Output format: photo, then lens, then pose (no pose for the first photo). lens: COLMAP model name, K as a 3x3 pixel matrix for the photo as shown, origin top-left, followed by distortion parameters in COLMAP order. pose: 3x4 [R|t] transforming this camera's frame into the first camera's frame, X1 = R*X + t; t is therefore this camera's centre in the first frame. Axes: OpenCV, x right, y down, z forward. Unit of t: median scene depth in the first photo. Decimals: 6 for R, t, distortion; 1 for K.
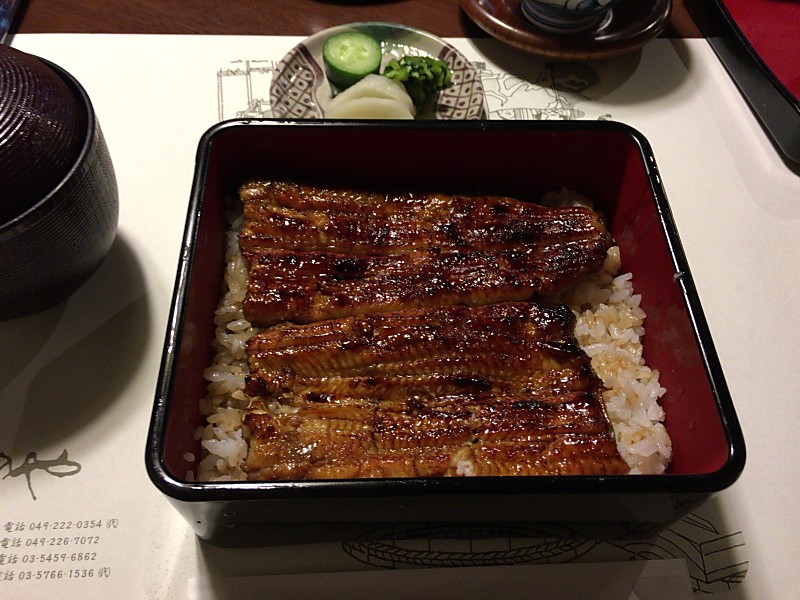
lens RADIAL K [[725.5, 0, 399.8], [0, 725.5, 300.9], [0, 0, 1]] dist [0.021092, 0.001584]
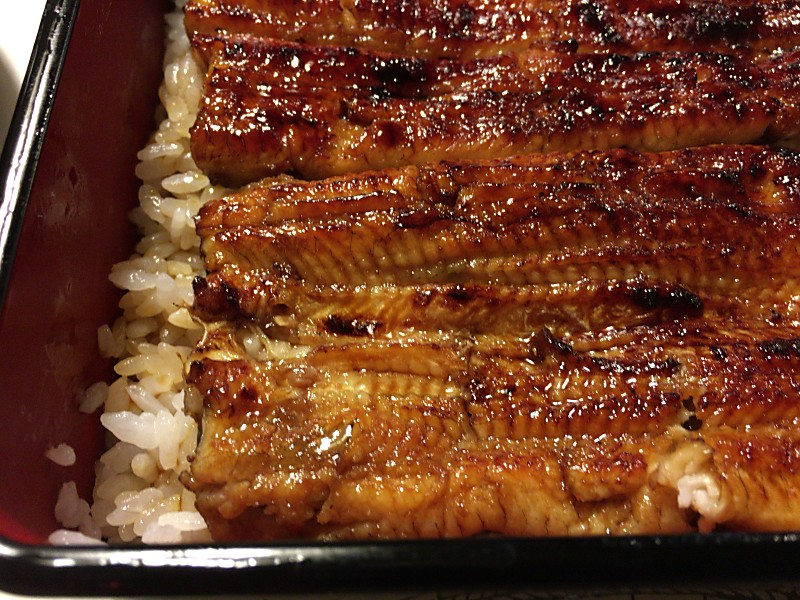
lens RADIAL K [[725.5, 0, 399.7], [0, 725.5, 300.7], [0, 0, 1]] dist [0.021092, 0.001584]
pose [[0.999541, 0.015323, 0.026135, -0.089972], [-0.017762, 0.995242, 0.095801, 0.068863], [-0.024543, -0.096221, 0.995057, 0.516235]]
